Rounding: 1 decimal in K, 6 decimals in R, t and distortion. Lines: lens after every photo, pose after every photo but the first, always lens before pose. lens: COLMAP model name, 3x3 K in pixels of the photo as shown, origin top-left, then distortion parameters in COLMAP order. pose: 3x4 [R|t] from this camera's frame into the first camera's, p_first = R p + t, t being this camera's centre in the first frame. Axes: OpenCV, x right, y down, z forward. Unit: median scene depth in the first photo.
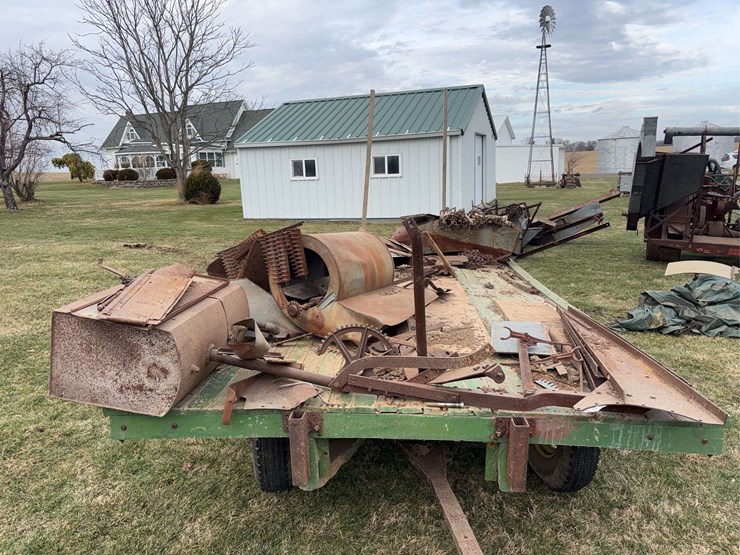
lens RADIAL K [[618.7, 0, 385.6], [0, 618.7, 277.7], [0, 0, 1]] dist [0.074890, -0.121498]
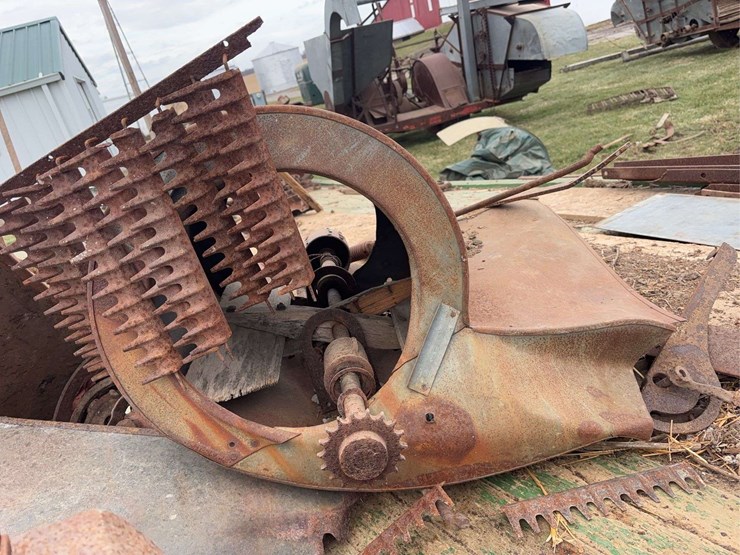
lens RADIAL K [[556.6, 0, 367.4], [0, 556.6, 277.9], [0, 0, 1]] dist [0.038998, -0.032321]
pose [[0.752632, -0.384970, 0.534175, -0.104037], [0.334694, 0.922324, 0.193129, -0.018320], [-0.567031, 0.033430, 0.823018, 0.375129]]
